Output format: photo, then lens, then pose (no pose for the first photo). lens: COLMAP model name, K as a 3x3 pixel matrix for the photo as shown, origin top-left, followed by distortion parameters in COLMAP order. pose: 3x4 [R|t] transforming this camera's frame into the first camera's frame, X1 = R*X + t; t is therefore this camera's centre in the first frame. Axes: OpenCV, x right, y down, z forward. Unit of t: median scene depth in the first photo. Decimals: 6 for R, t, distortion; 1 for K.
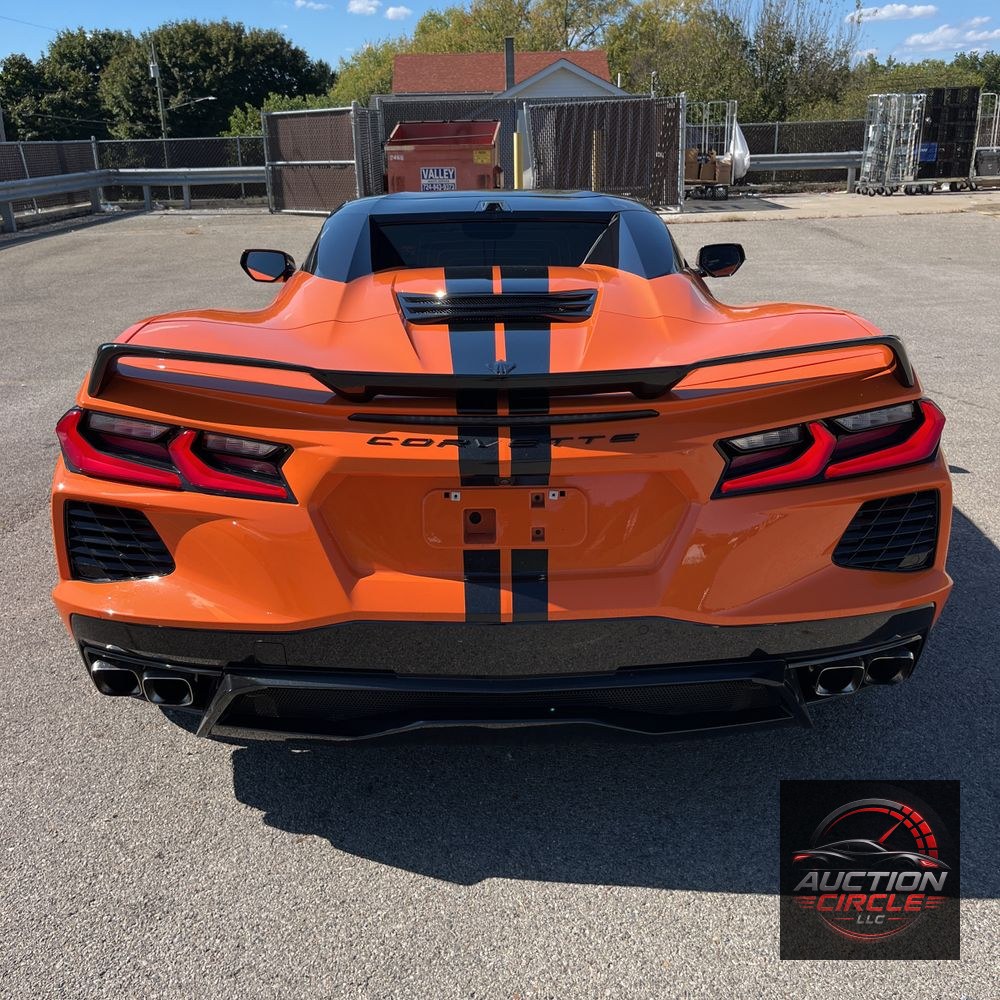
lens RADIAL K [[1015.7, 0, 517.1], [0, 1015.7, 496.7], [0, 0, 1]] dist [0.018867, -0.013635]
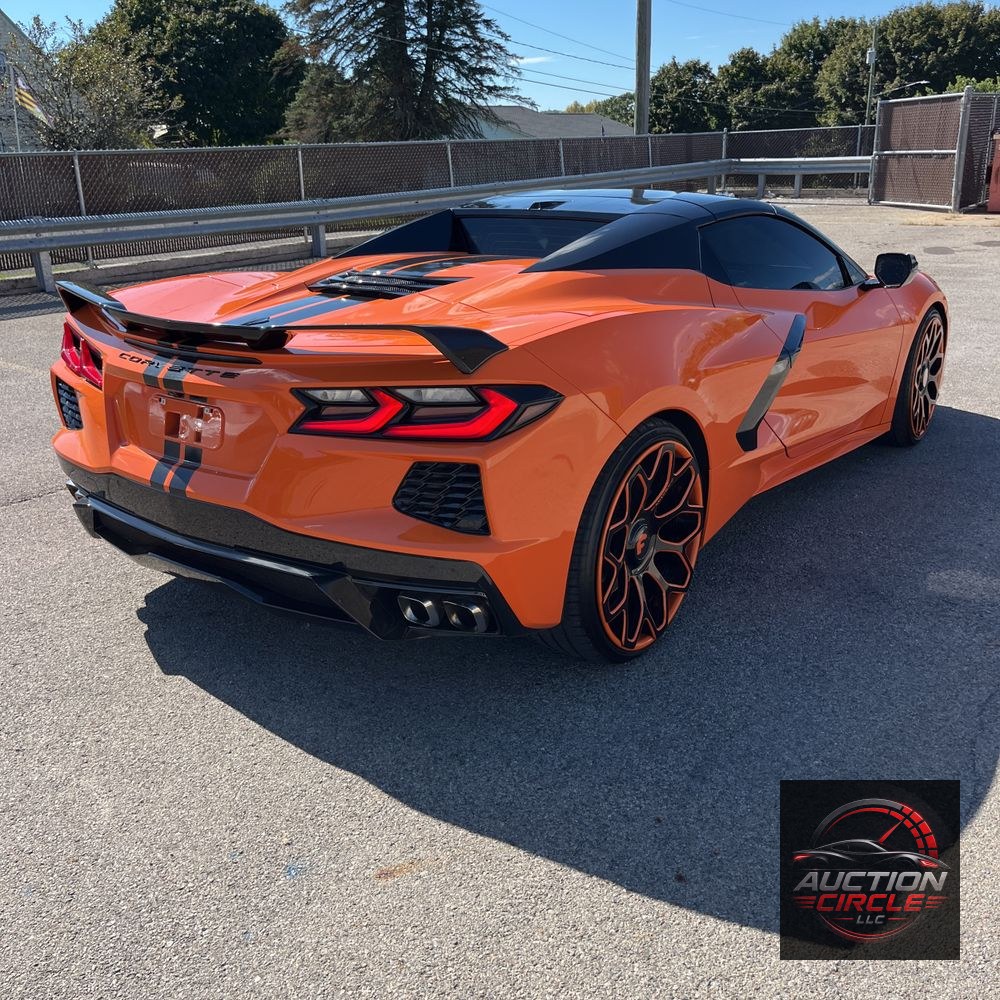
lens RADIAL K [[1000.7, 0, 500.0], [0, 1000.7, 500.0], [0, 0, 1]] dist [0.084150, -0.110477]
pose [[0.798608, 0.200075, -0.567623, 0.124146], [-0.191115, 0.978617, 0.076055, -0.006796], [0.570702, 0.047743, 0.819768, 0.009557]]
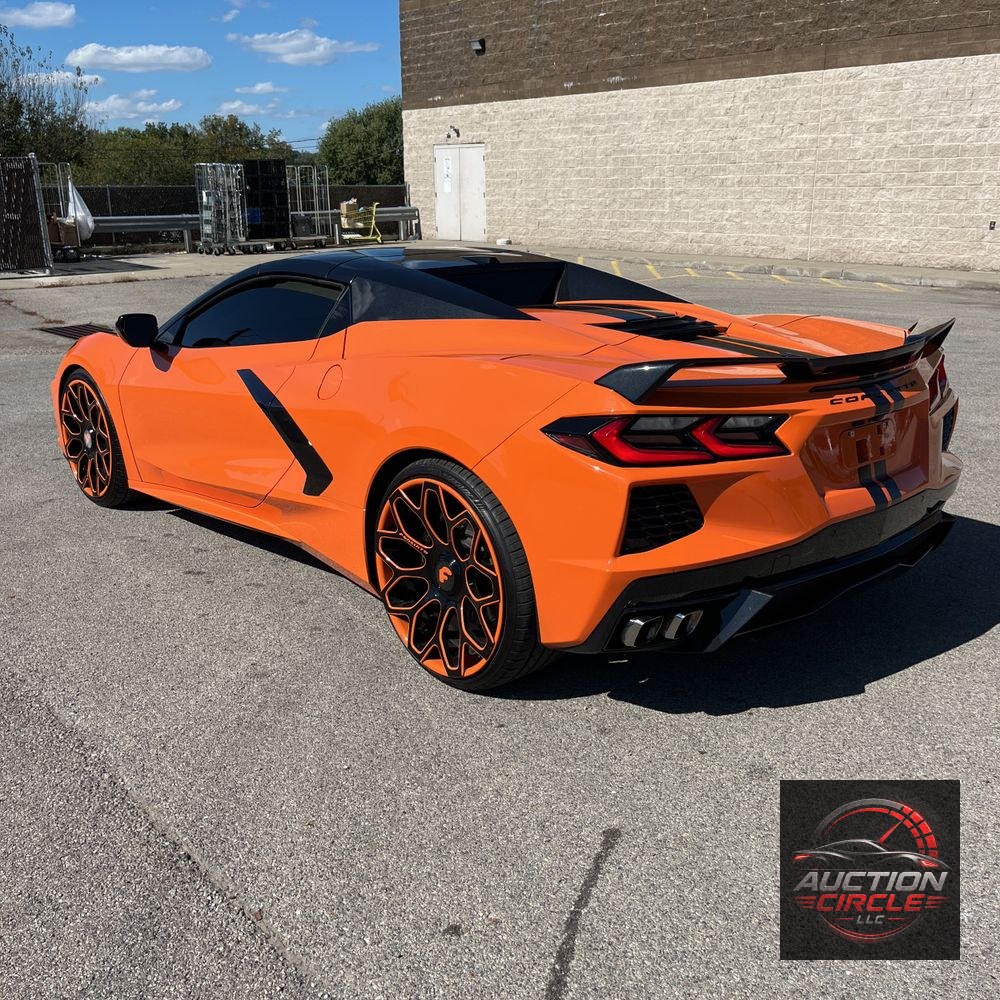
lens RADIAL K [[1015.3, 0, 500.0], [0, 1015.3, 500.0], [0, 0, 1]] dist [0.022789, -0.013990]
pose [[0.750981, -0.173407, 0.637148, -0.155145], [0.207092, 0.978072, 0.022102, -0.004966], [-0.627009, 0.115350, 0.770425, 0.015726]]
